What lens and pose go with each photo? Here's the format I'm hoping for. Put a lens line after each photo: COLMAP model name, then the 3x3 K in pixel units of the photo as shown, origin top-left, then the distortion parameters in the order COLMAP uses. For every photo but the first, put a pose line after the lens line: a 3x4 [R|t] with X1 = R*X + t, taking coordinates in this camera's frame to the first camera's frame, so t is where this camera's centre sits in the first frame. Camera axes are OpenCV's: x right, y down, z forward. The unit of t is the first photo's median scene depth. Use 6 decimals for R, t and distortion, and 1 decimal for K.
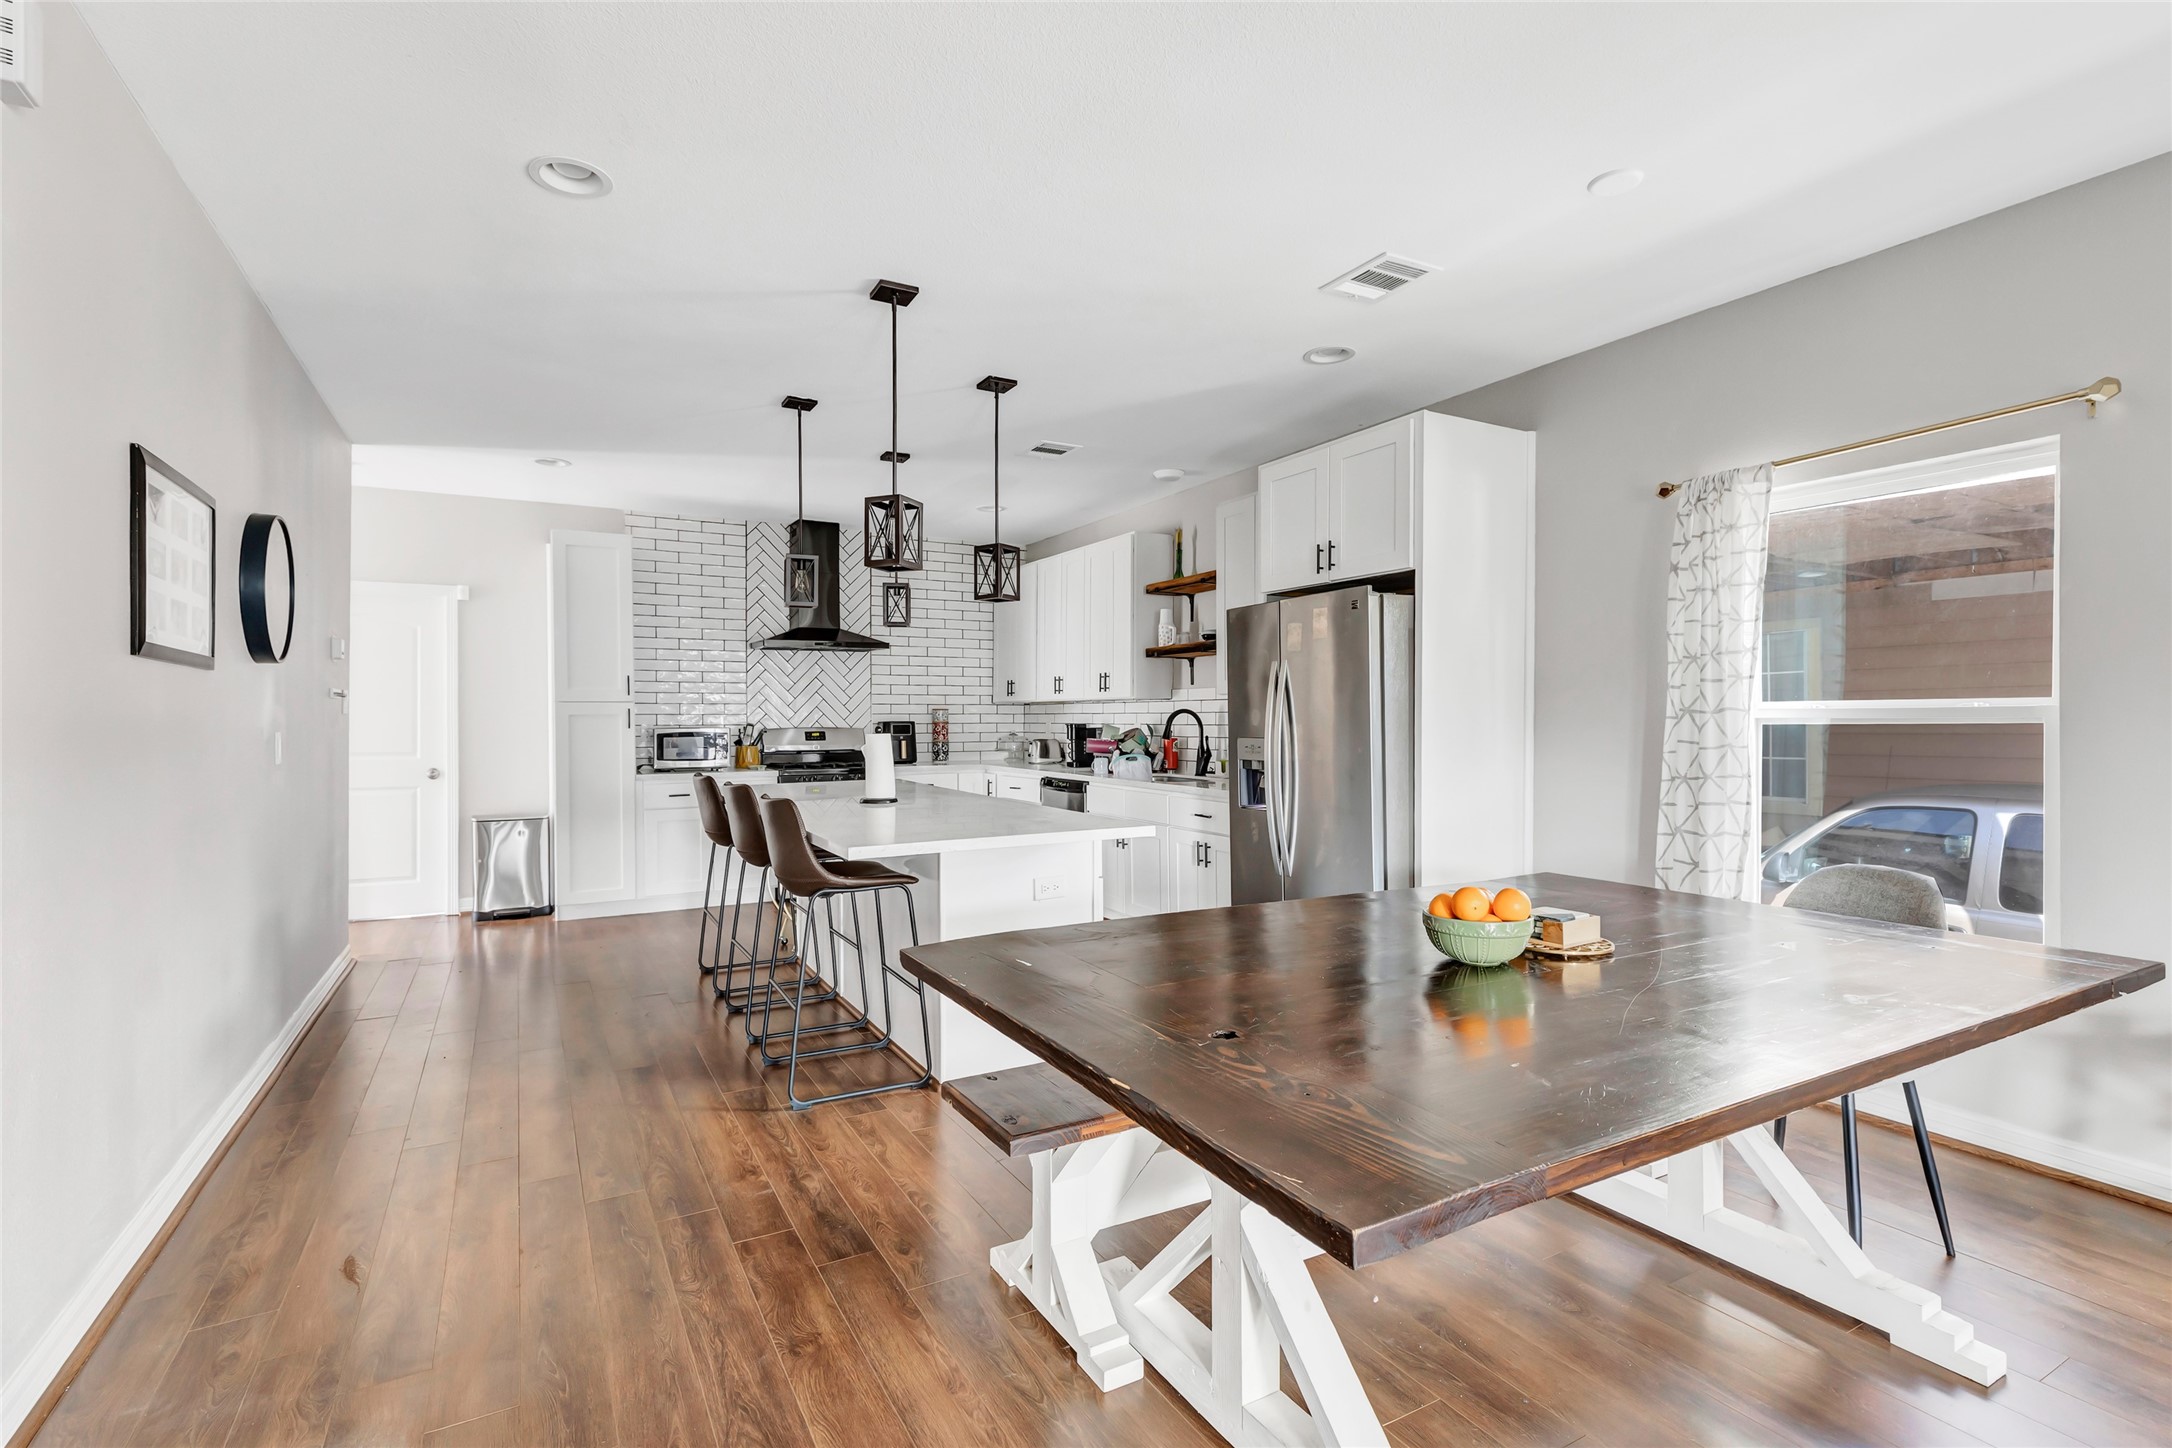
lens RADIAL K [[1001.3, 0, 1087.6], [0, 1001.3, 733.2], [0, 0, 1]] dist [0.000918, -0.000505]
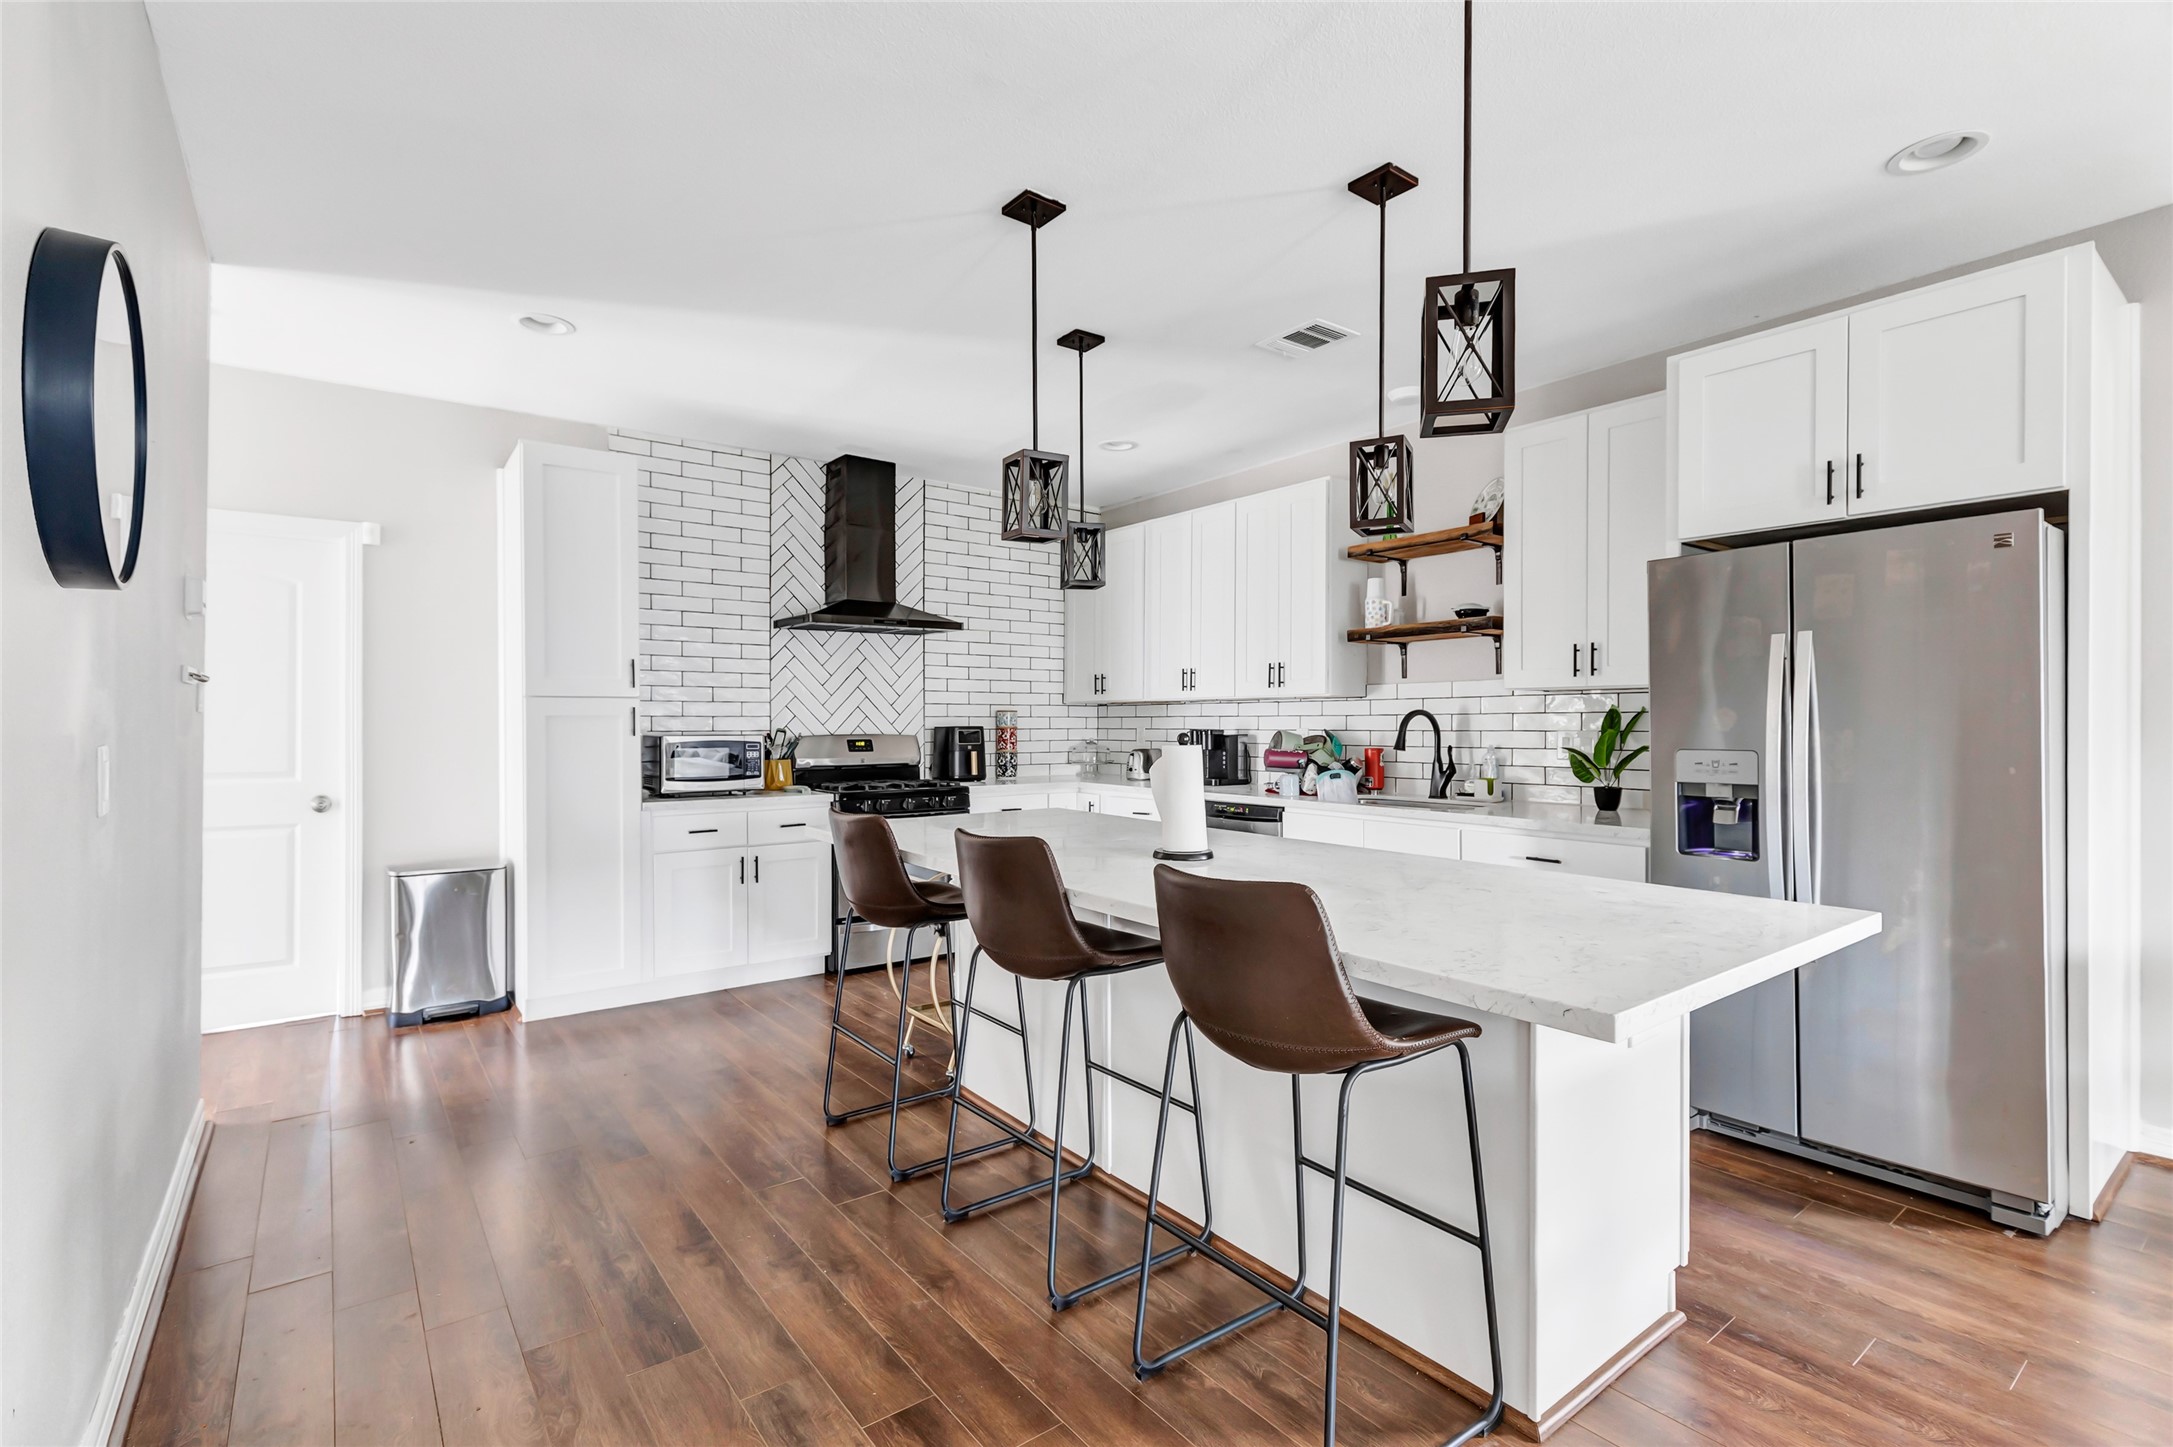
lens RADIAL K [[1001.7, 0, 1088.1], [0, 1001.7, 732.7], [0, 0, 1]] dist [0.000918, -0.000505]
pose [[0.991094, -0.000339, 0.133162, -0.235949], [0.001236, 0.999977, -0.006653, -0.001957], [-0.133157, 0.006759, 0.991072, 0.270549]]
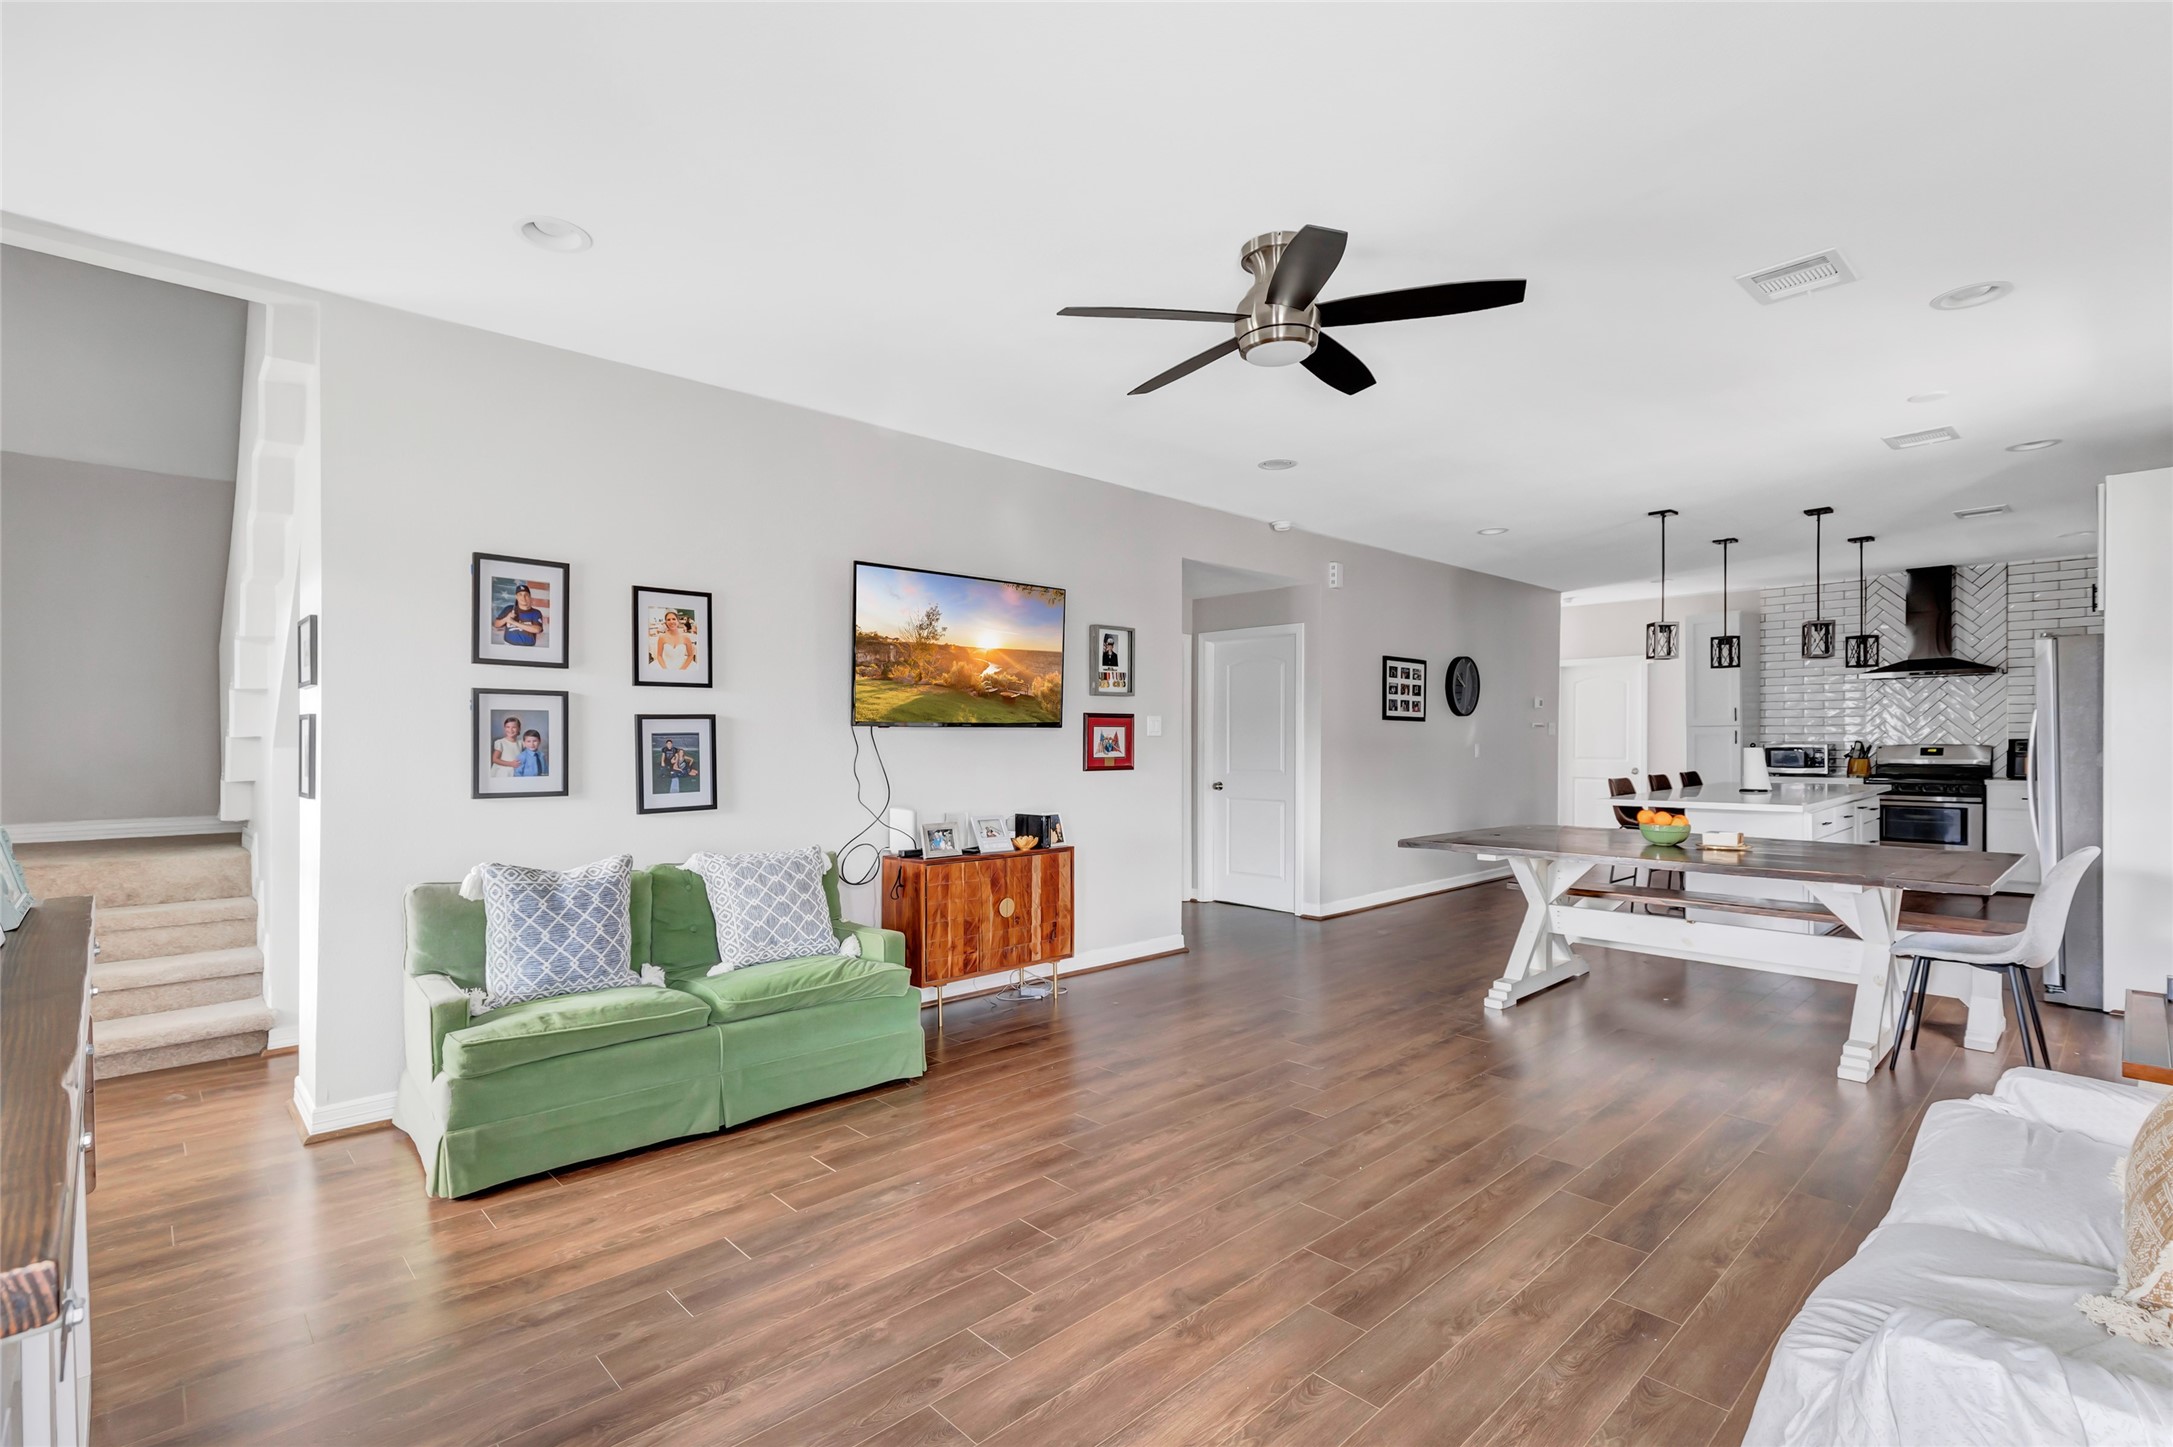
lens RADIAL K [[1001.7, 0, 1088.1], [0, 1001.7, 732.7], [0, 0, 1]] dist [0.000918, -0.000505]
pose [[0.255242, -0.003286, -0.966872, 0.693444], [-0.010048, 0.999931, -0.006051, -0.002654], [0.966825, 0.011260, 0.255191, -0.272515]]
